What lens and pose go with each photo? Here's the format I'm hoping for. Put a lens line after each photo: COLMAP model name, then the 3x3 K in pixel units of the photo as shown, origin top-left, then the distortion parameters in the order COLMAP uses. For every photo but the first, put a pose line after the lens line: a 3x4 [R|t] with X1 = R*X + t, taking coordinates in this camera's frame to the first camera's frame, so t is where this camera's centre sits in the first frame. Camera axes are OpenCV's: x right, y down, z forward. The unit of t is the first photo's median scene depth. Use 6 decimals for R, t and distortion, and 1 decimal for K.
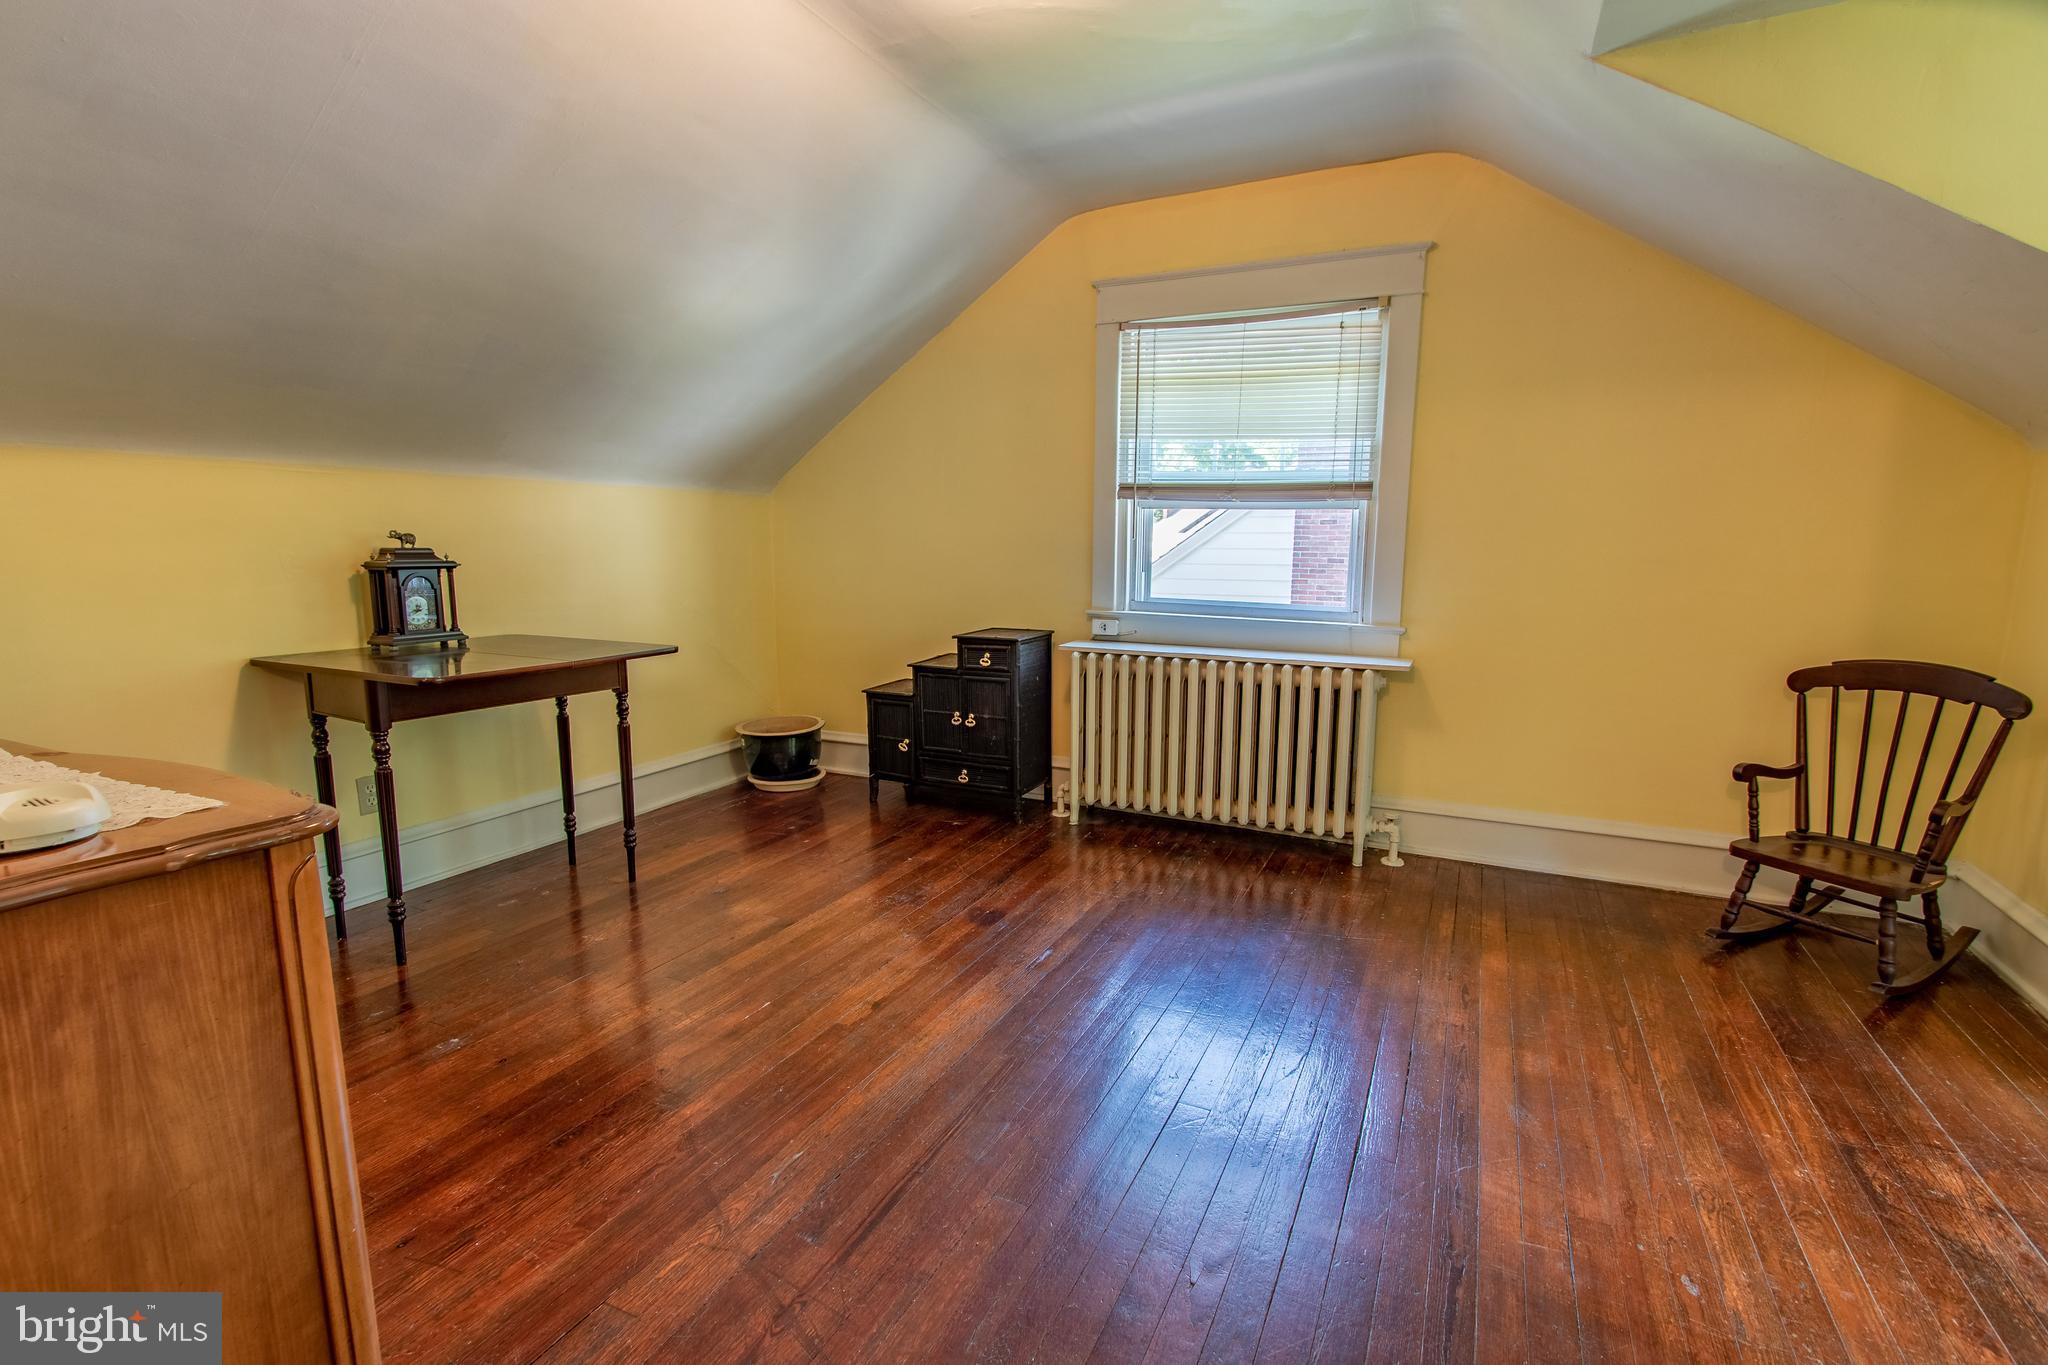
lens RADIAL K [[945.3, 0, 1012.1], [0, 945.3, 684.1], [0, 0, 1]] dist [0.009598, -0.003586]
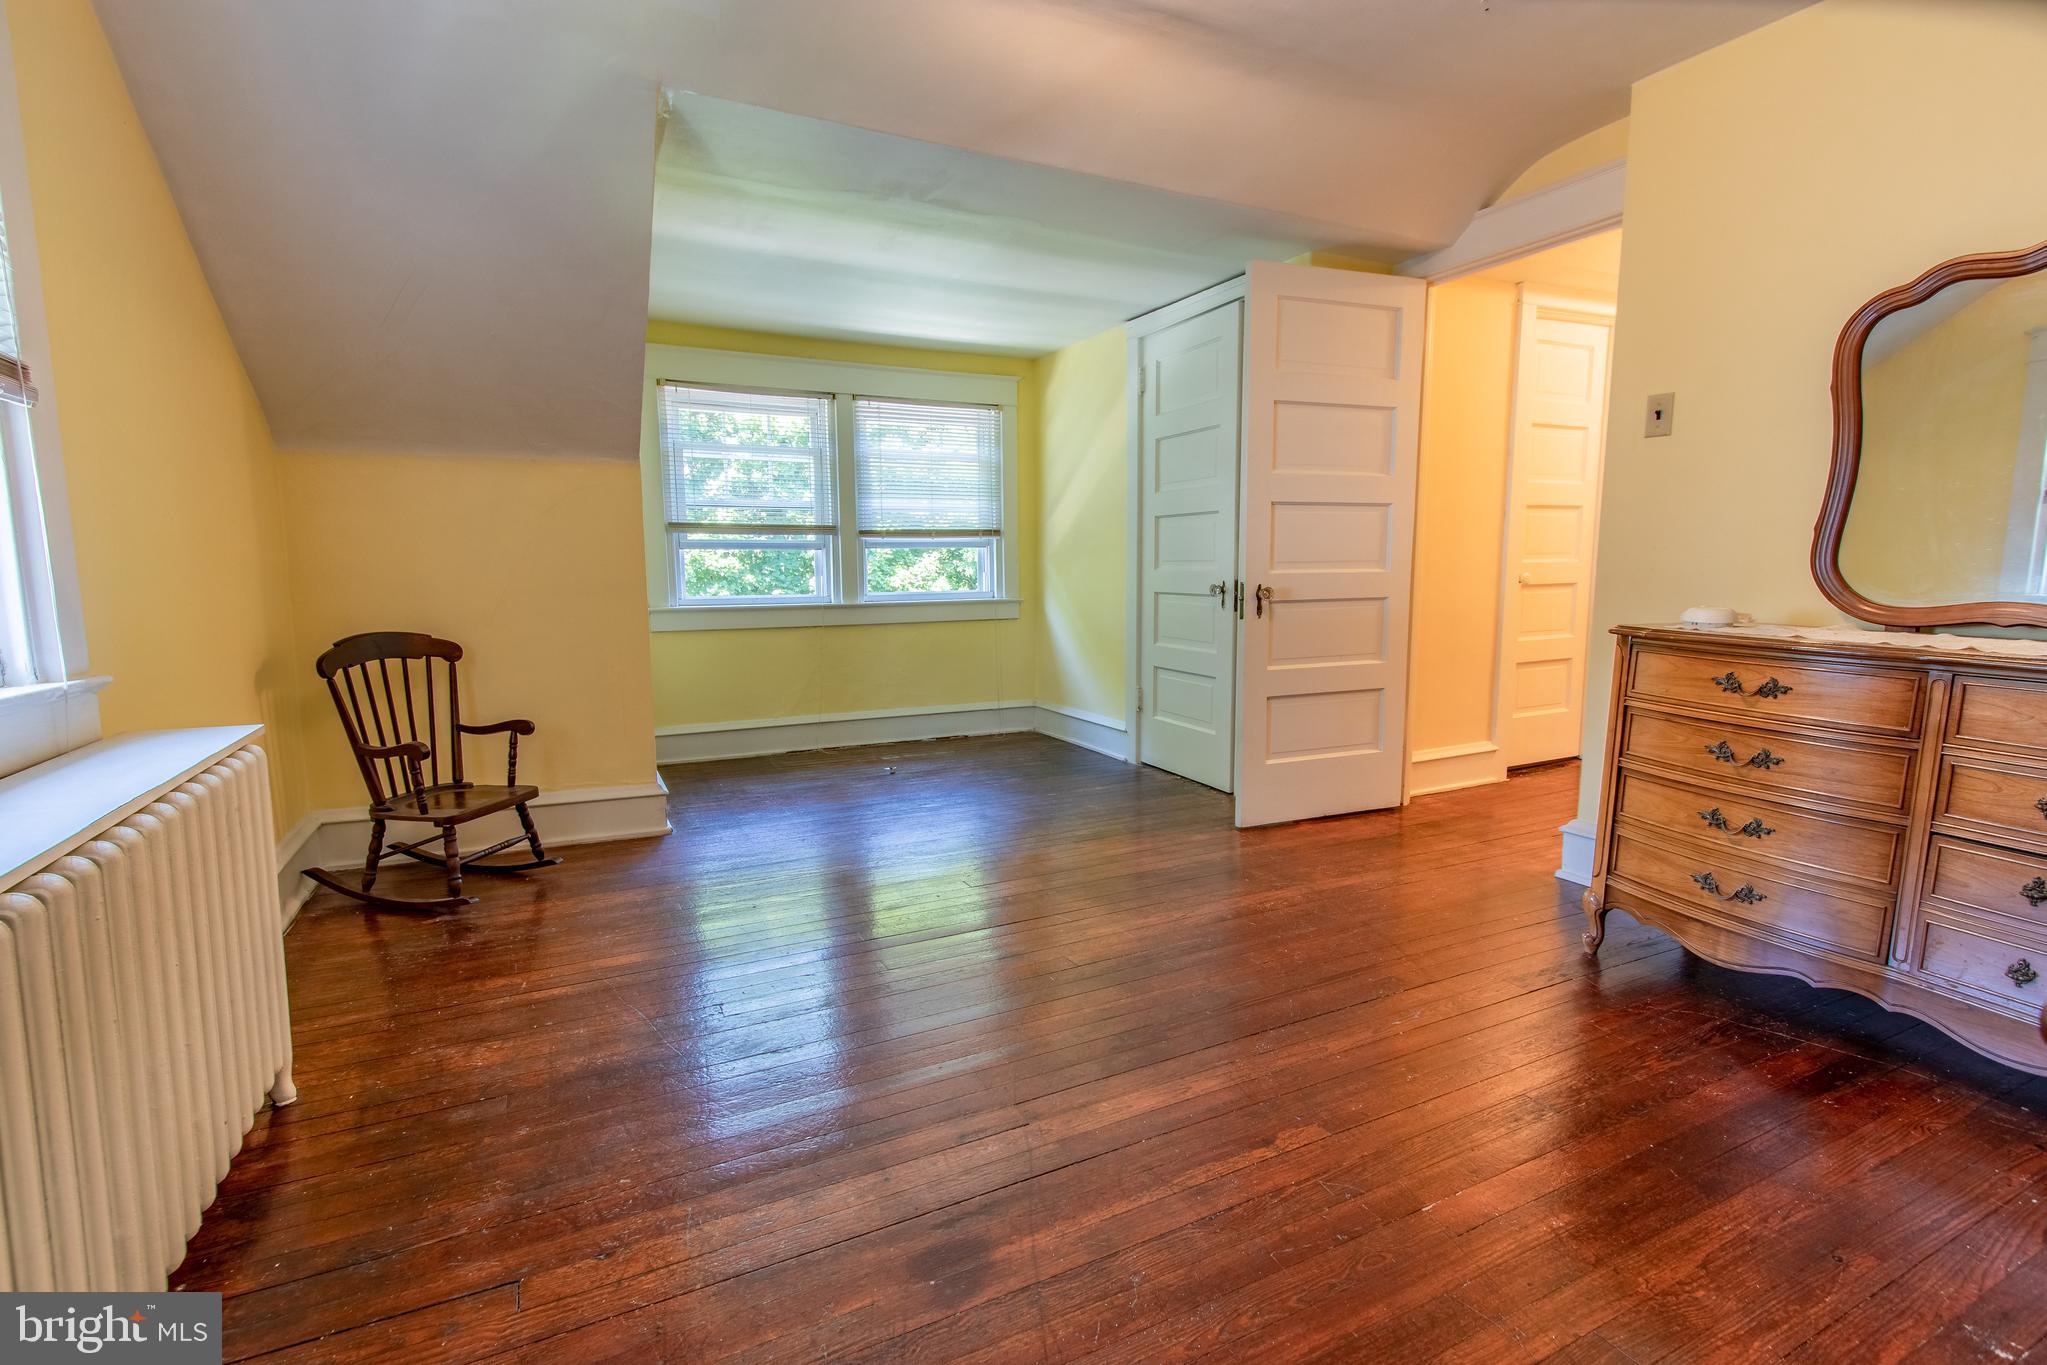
lens RADIAL K [[944.8, 0, 1011.6], [0, 944.8, 684.1], [0, 0, 1]] dist [0.009598, -0.003586]
pose [[-0.795481, -0.084098, 0.600115, -0.278184], [0.089125, 0.963317, 0.253136, -0.143289], [-0.599389, 0.254850, -0.758805, 1.107316]]
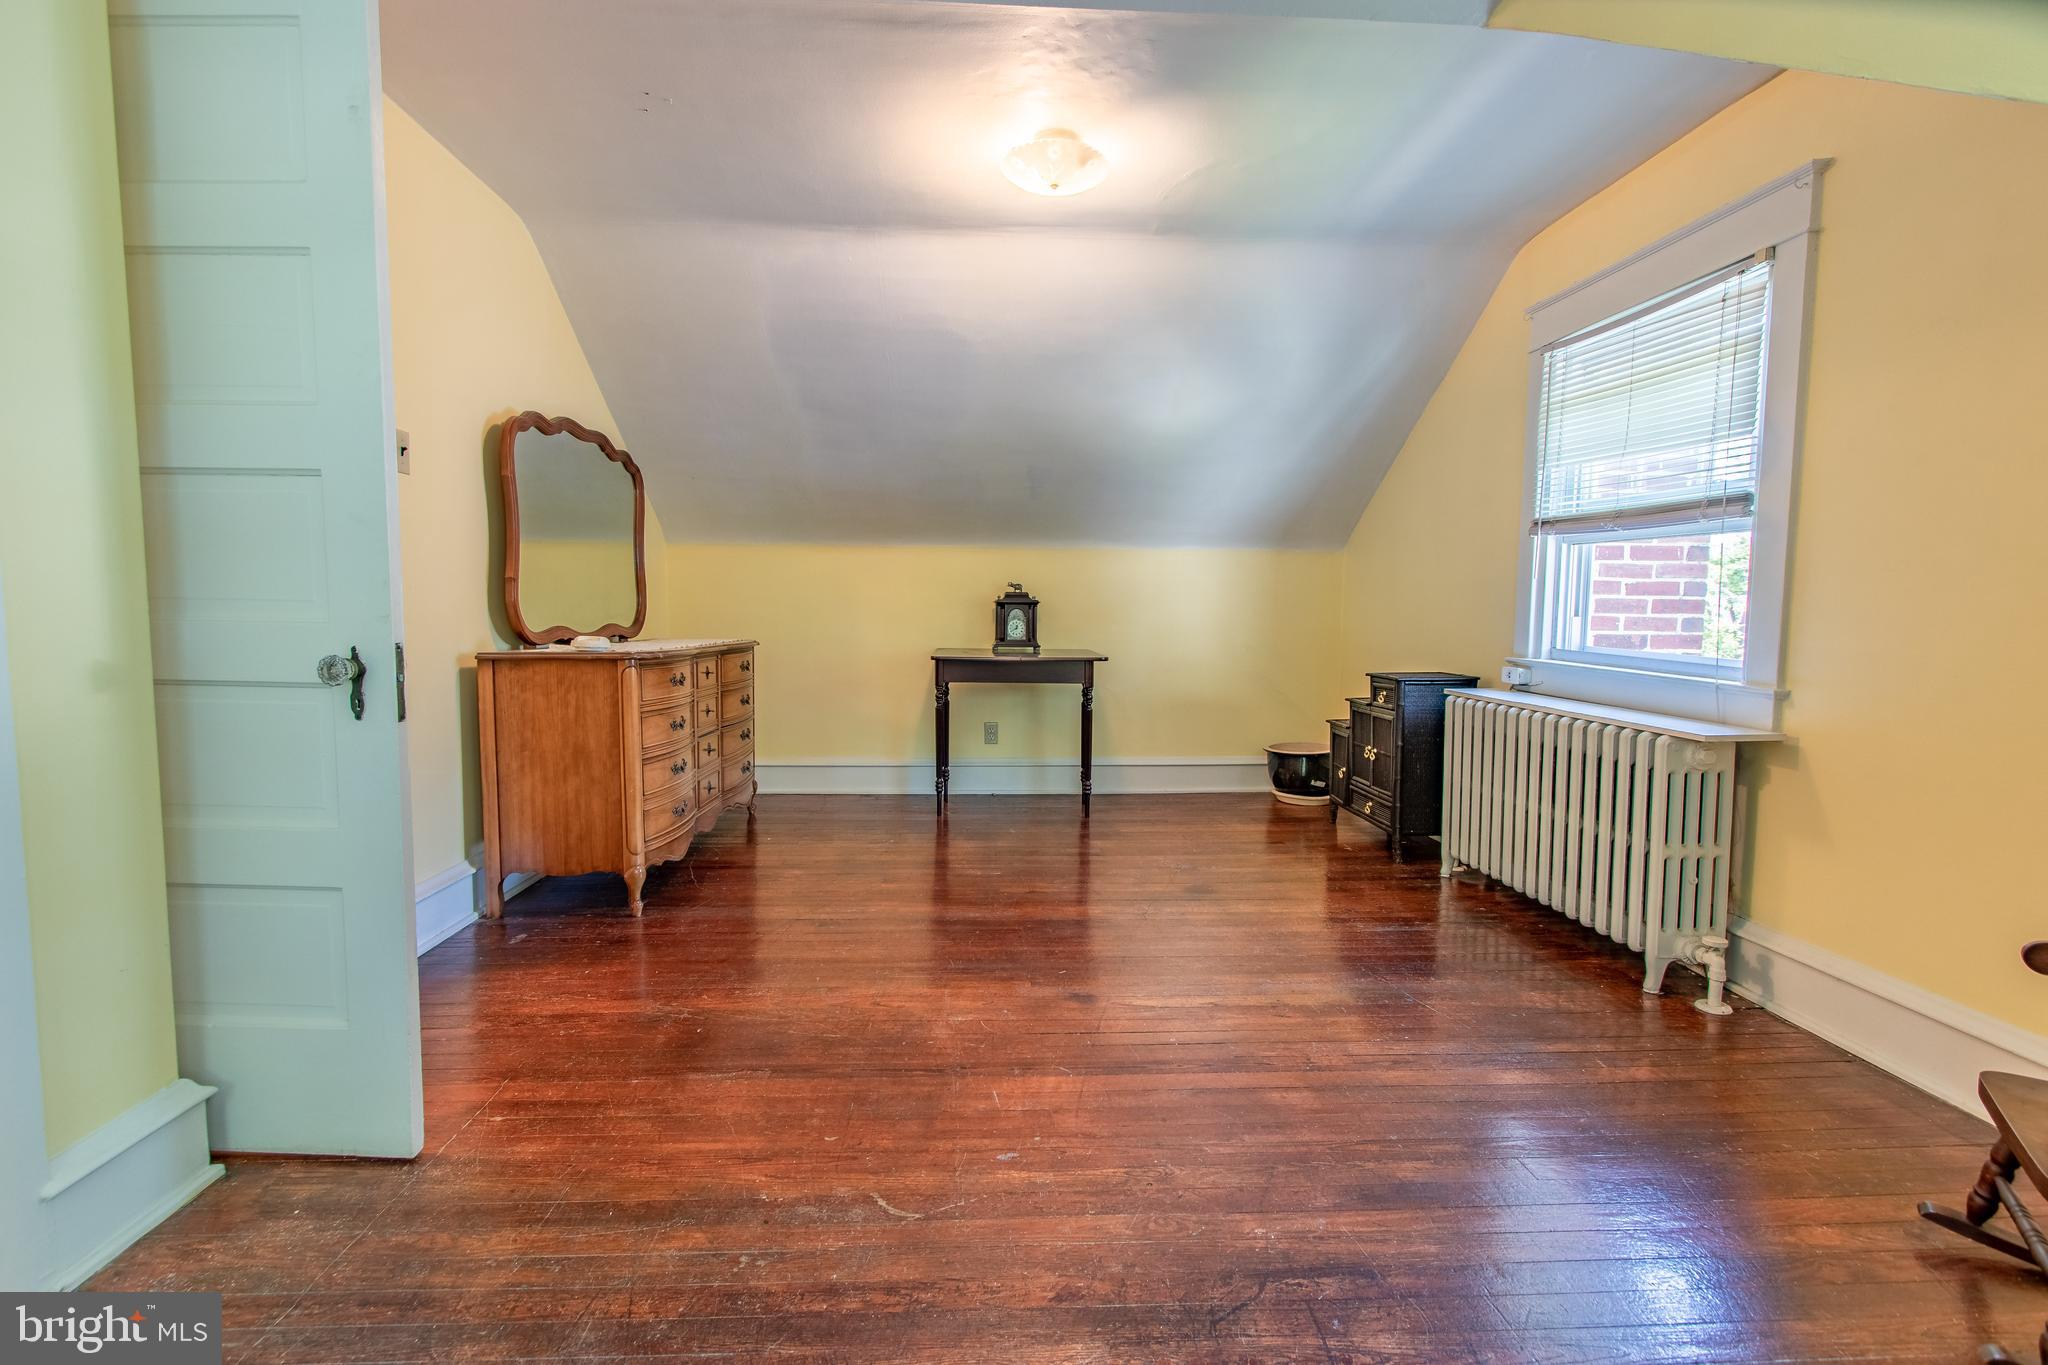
lens RADIAL K [[945.3, 0, 1012.1], [0, 945.3, 684.1], [0, 0, 1]] dist [0.009598, -0.003586]
pose [[0.490346, 0.072093, -0.868541, 0.761128], [-0.137433, 0.990500, 0.004626, 0.012423], [0.860623, 0.117098, 0.495596, 0.147442]]
